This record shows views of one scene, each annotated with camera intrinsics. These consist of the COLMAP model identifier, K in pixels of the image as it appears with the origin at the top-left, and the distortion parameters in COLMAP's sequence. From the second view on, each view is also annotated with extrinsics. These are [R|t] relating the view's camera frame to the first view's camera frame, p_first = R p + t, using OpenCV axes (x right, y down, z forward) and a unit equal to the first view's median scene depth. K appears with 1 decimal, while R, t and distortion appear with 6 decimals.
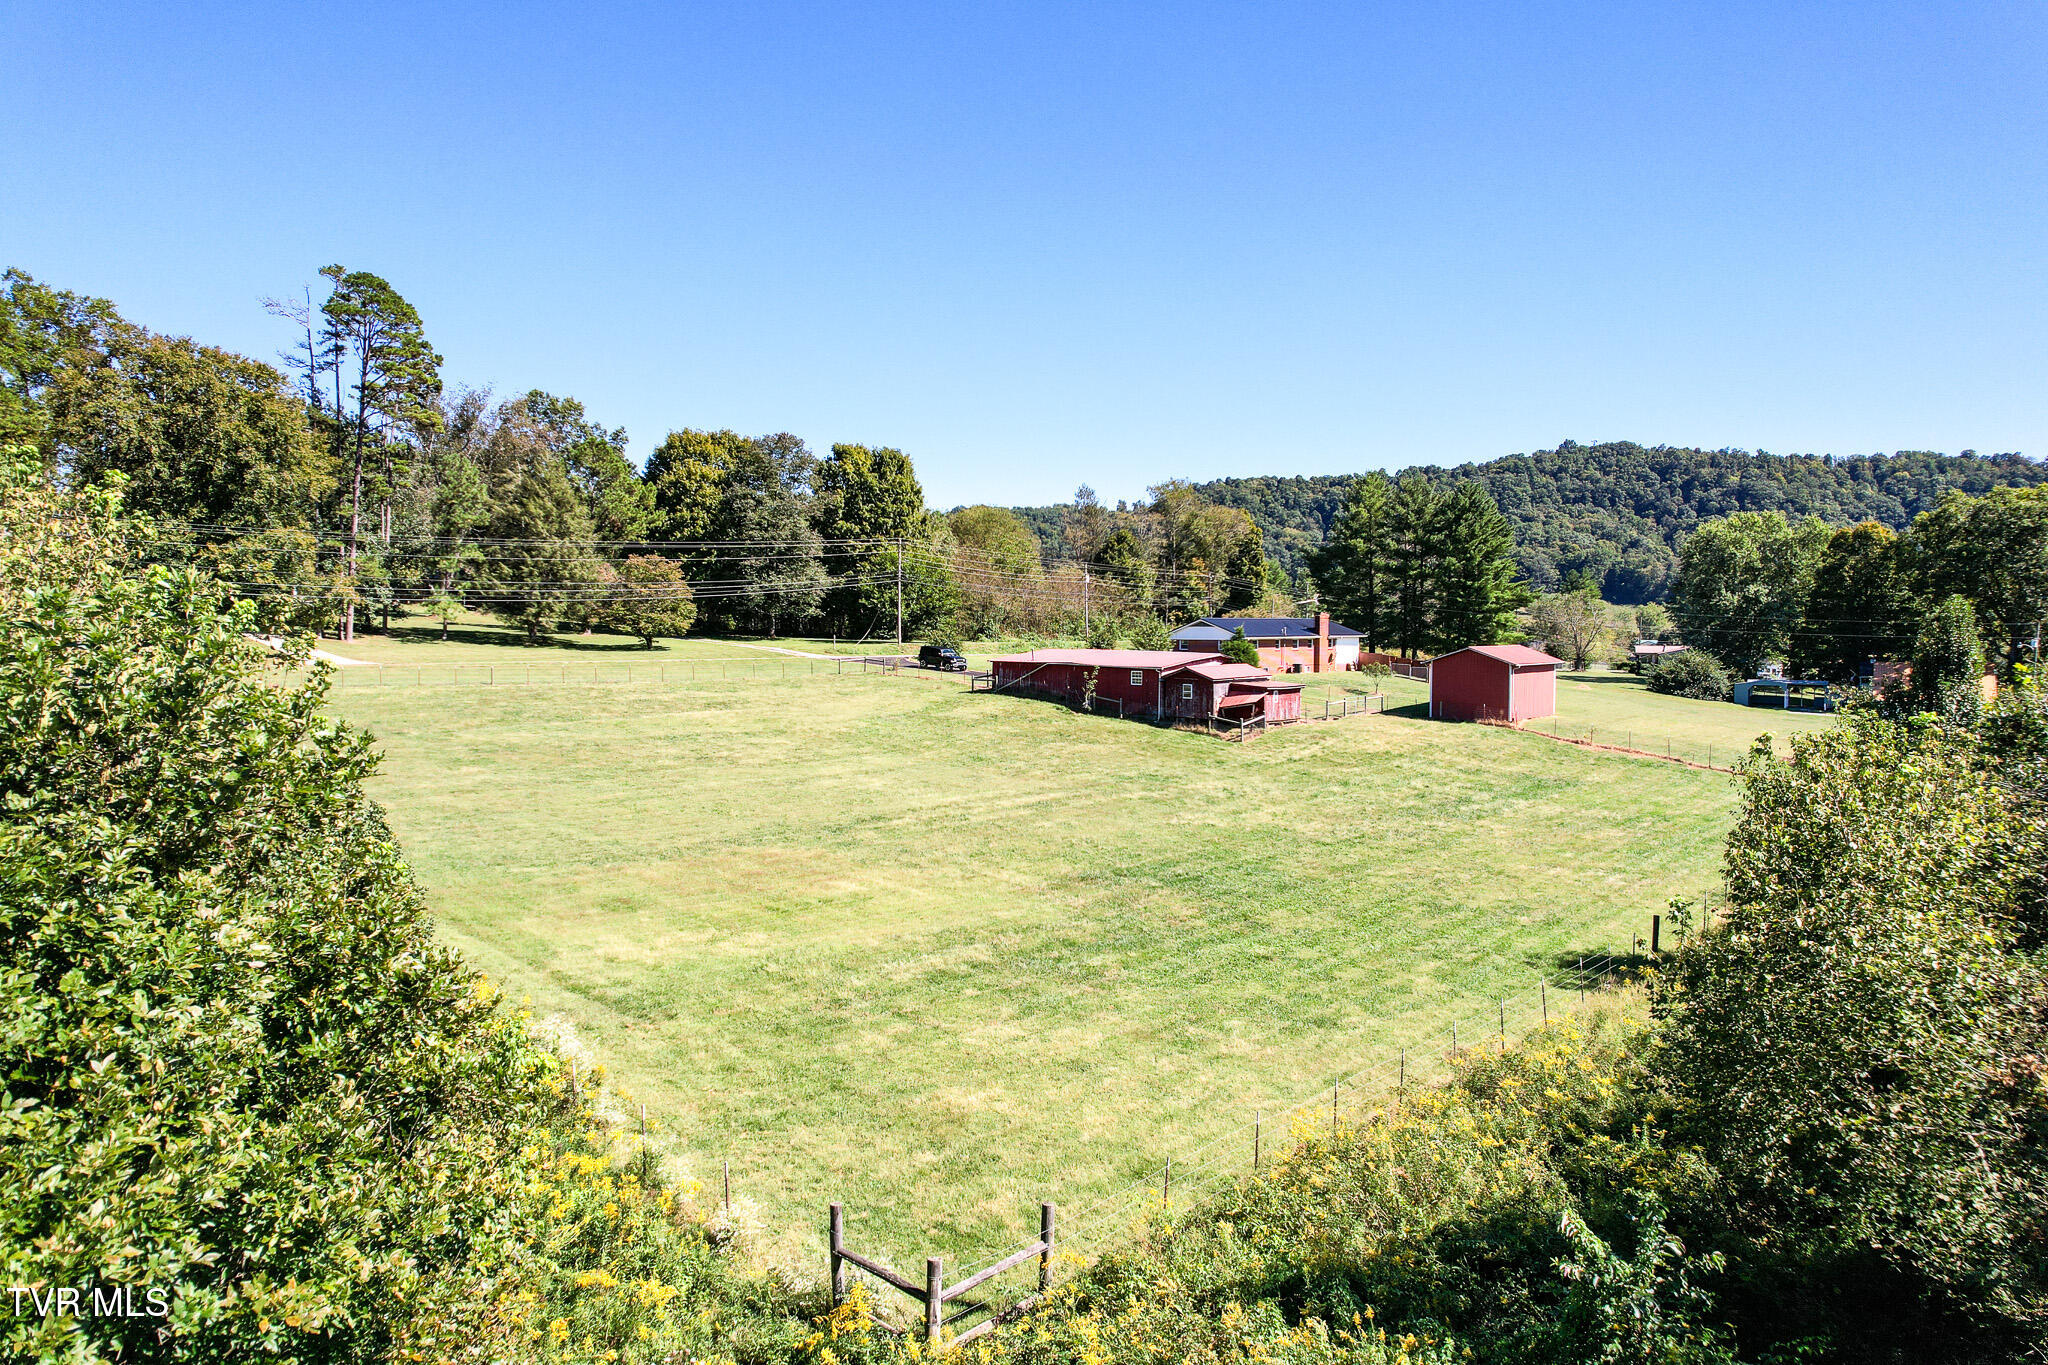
lens RADIAL K [[1308.0, 0, 1033.4], [0, 1308.0, 692.2], [0, 0, 1]] dist [-0.070756, 0.060044]
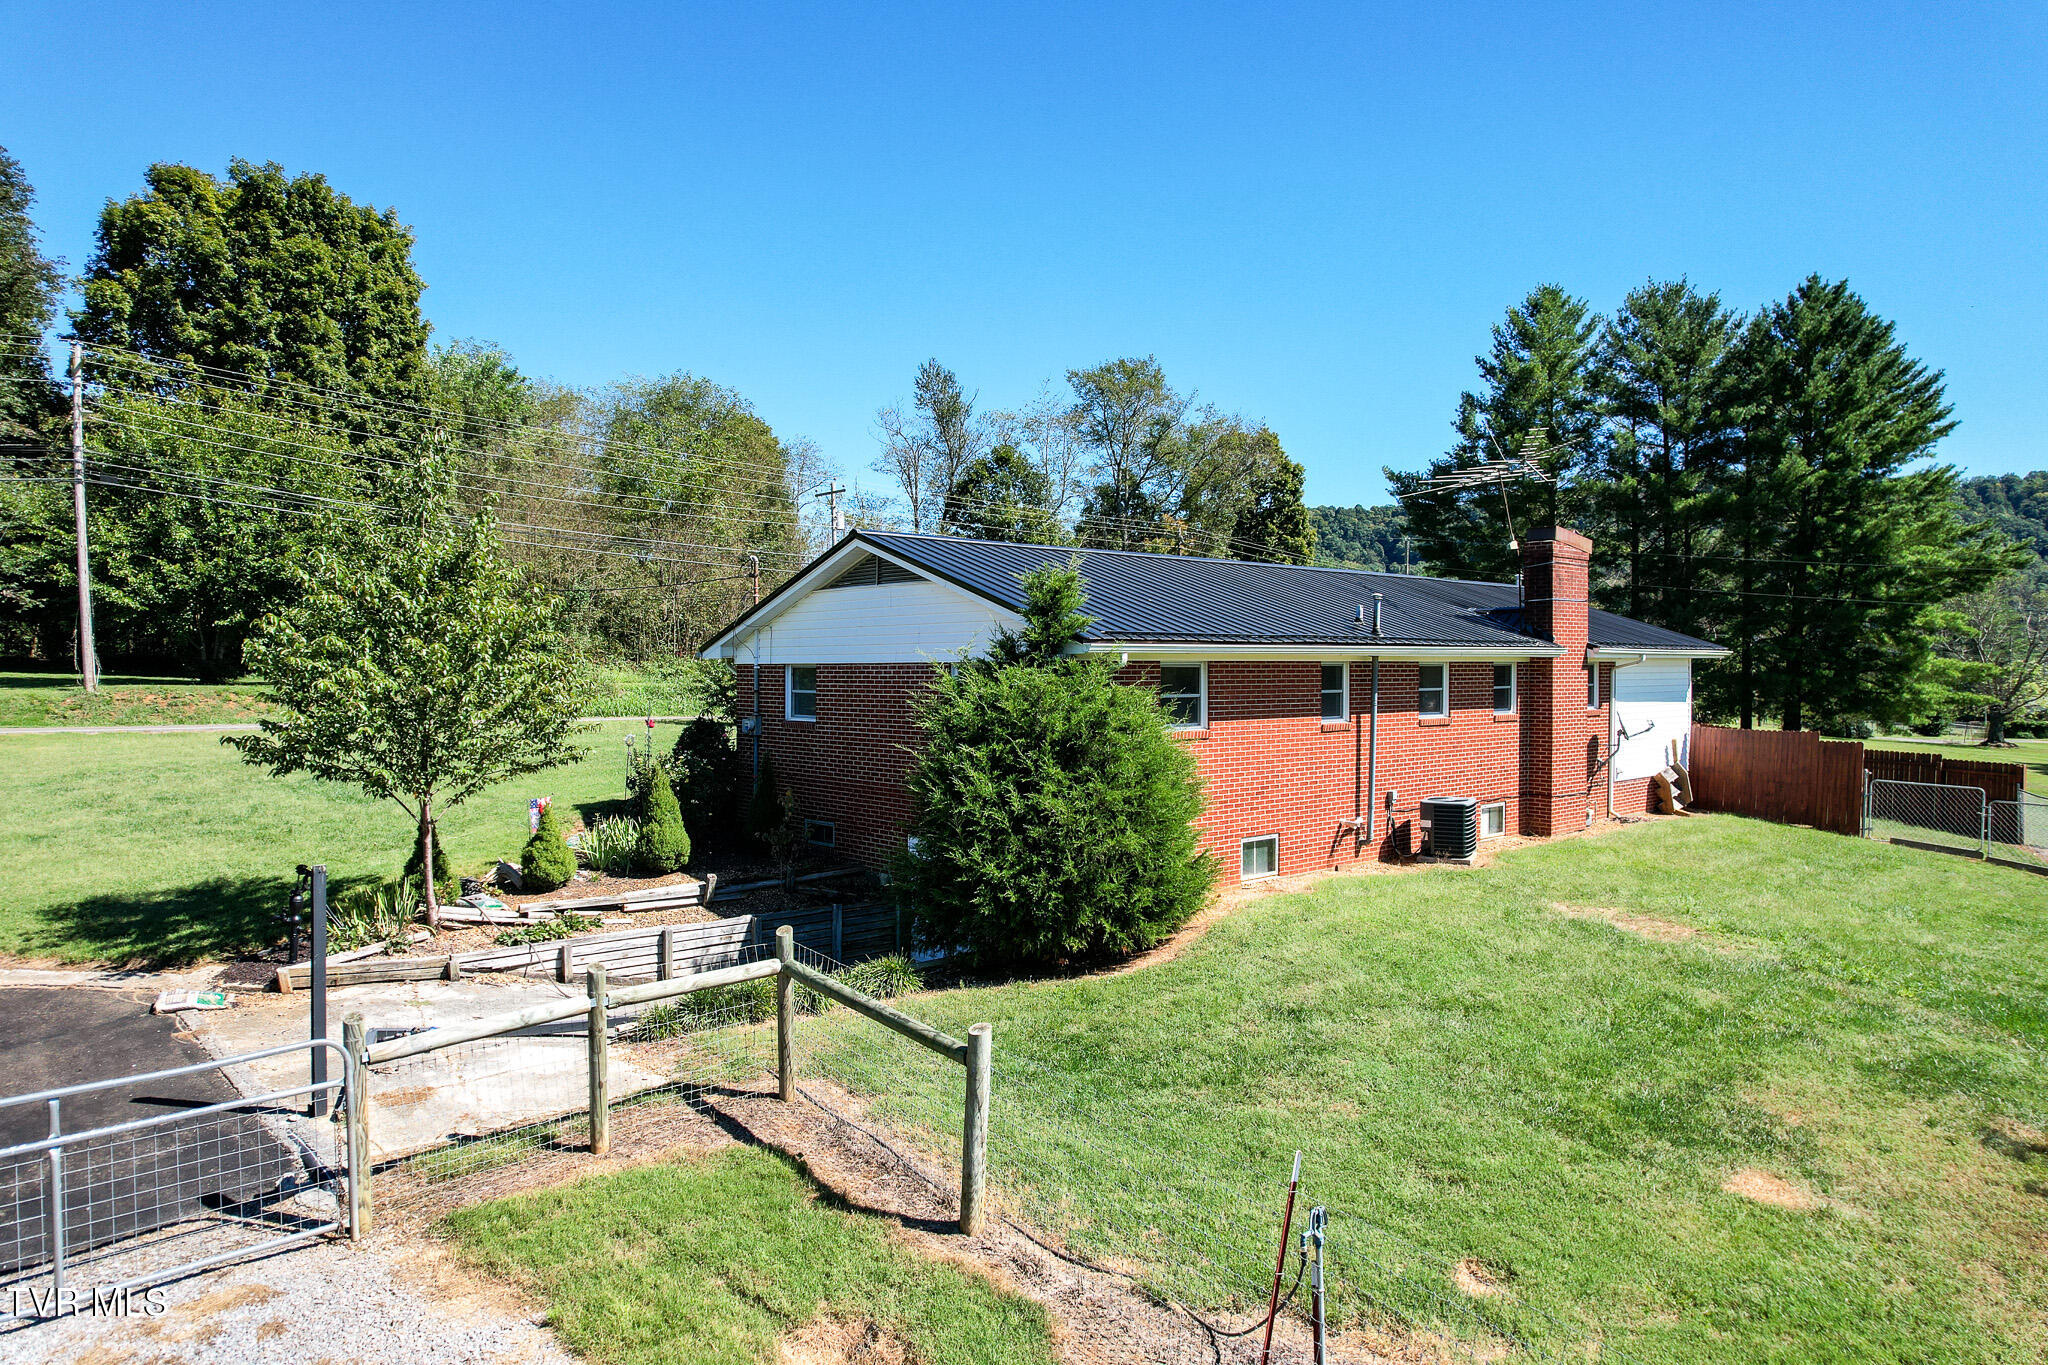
lens RADIAL K [[1308.0, 0, 1026.2], [0, 1308.0, 676.6], [0, 0, 1]] dist [-0.070756, 0.060044]
pose [[0.998791, -0.000904, -0.049145, 0.112920], [-0.001304, 0.998992, -0.044872, -0.022491], [0.049136, 0.044882, 0.997783, 0.600810]]
